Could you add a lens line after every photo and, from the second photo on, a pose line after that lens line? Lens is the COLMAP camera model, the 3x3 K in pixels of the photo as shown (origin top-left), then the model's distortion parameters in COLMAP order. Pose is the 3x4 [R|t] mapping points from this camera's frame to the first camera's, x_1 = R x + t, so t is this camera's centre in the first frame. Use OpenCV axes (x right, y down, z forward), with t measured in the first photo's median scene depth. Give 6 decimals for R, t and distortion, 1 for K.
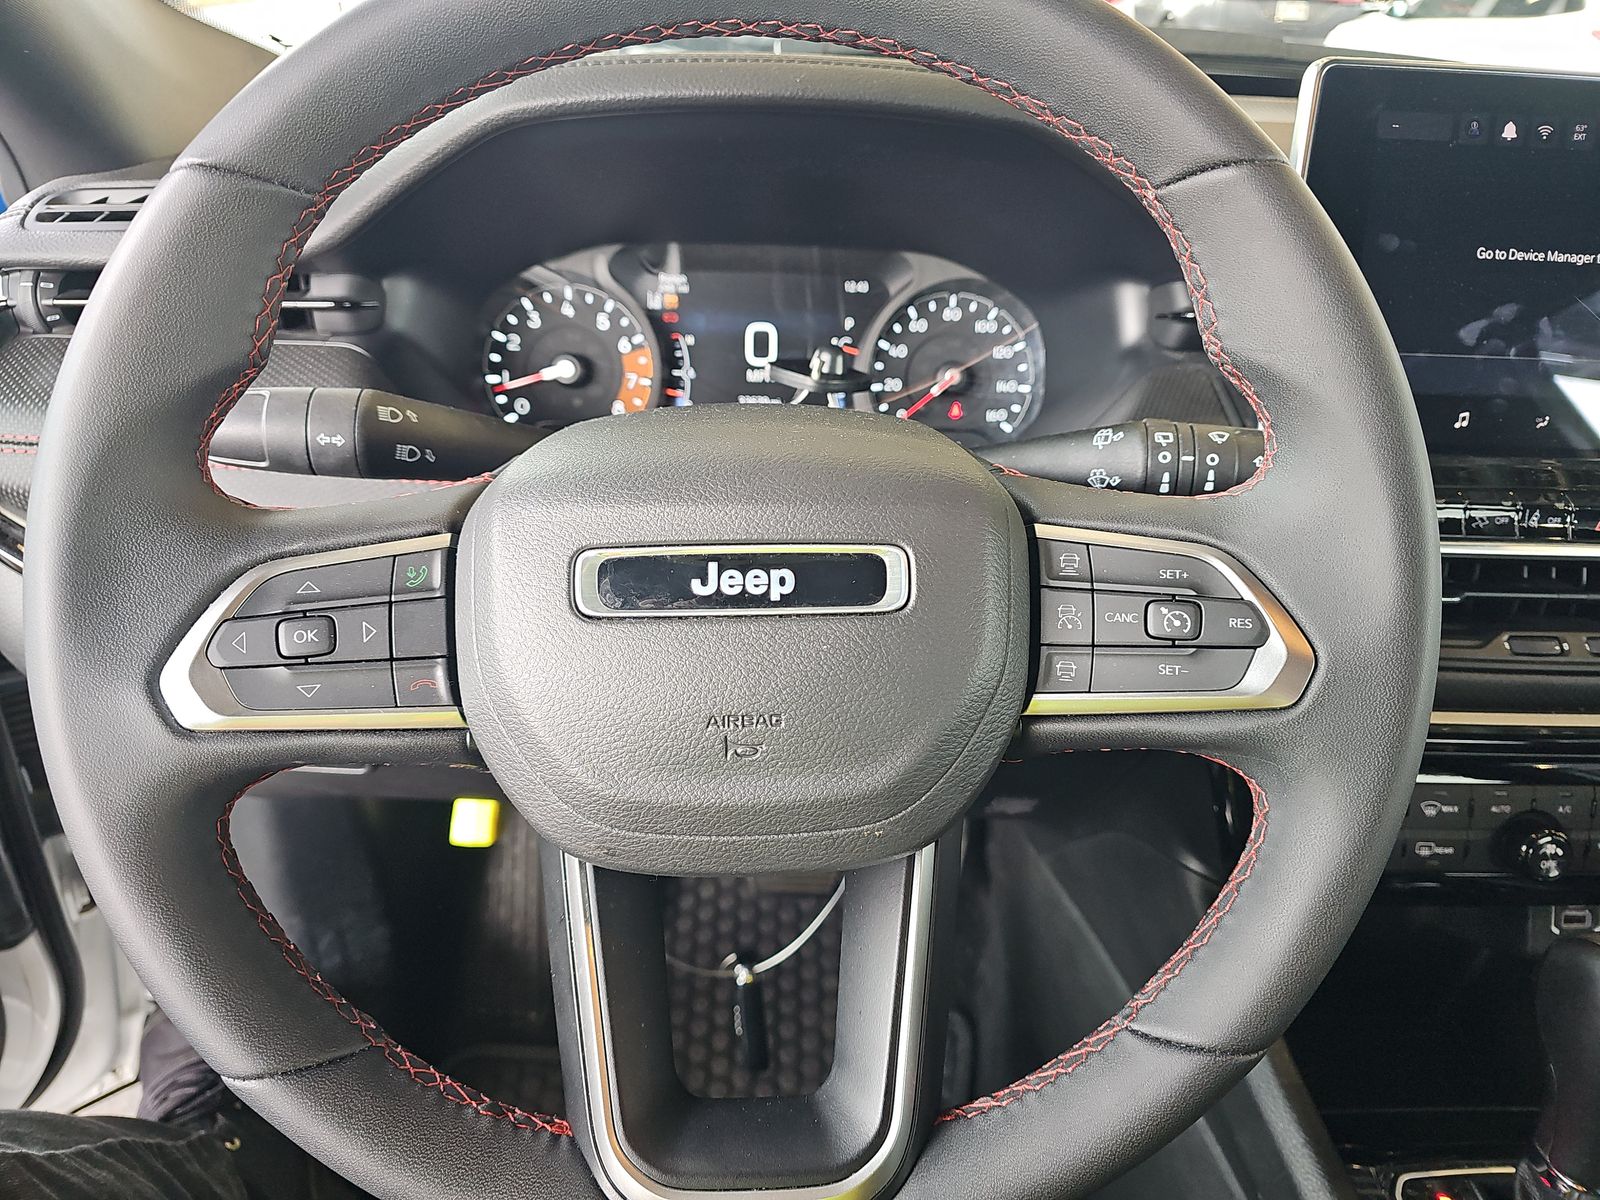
lens RADIAL K [[1070.6, 0, 799.9], [0, 1070.6, 599.2], [0, 0, 1]] dist [0.019111, -0.002643]
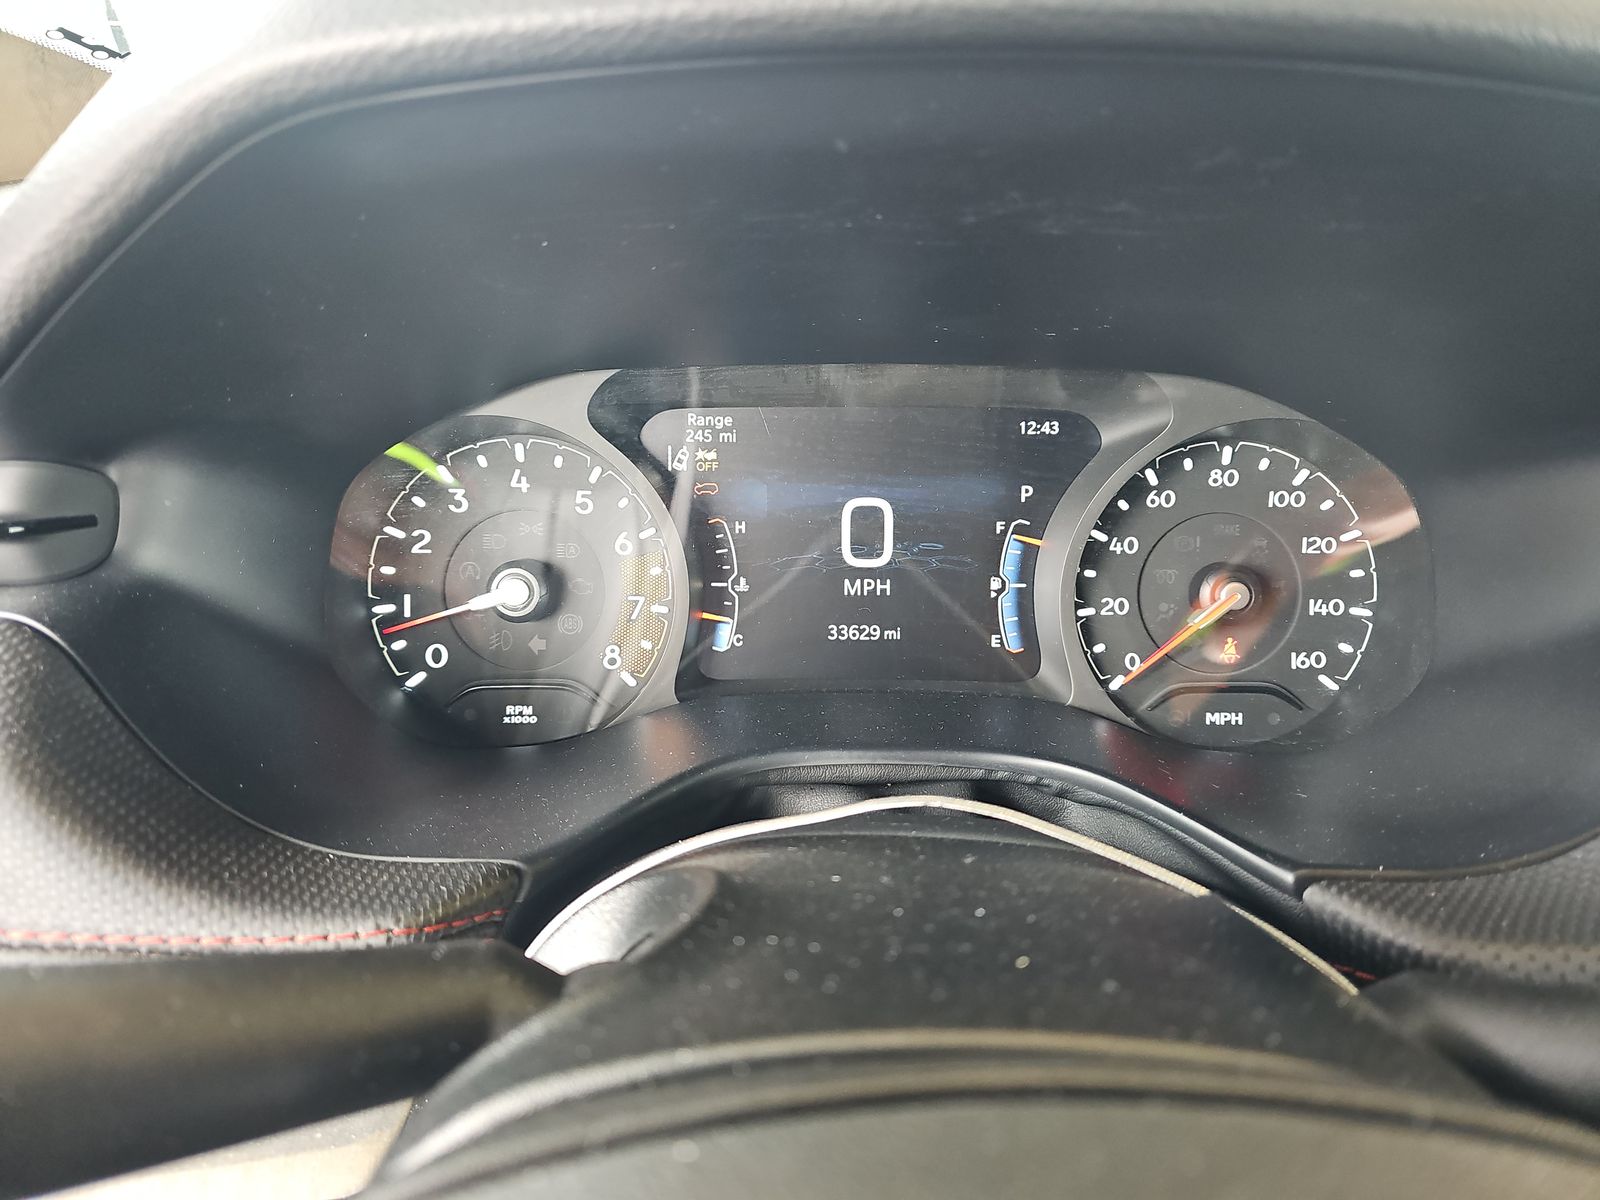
lens RADIAL K [[1070.6, 0, 800.3], [0, 1070.6, 600.1], [0, 0, 1]] dist [0.019111, -0.002643]
pose [[0.999574, -0.010884, -0.027064, -0.058206], [0.009587, 0.998819, -0.047628, -0.180382], [0.027550, 0.047348, 0.998498, 0.454856]]
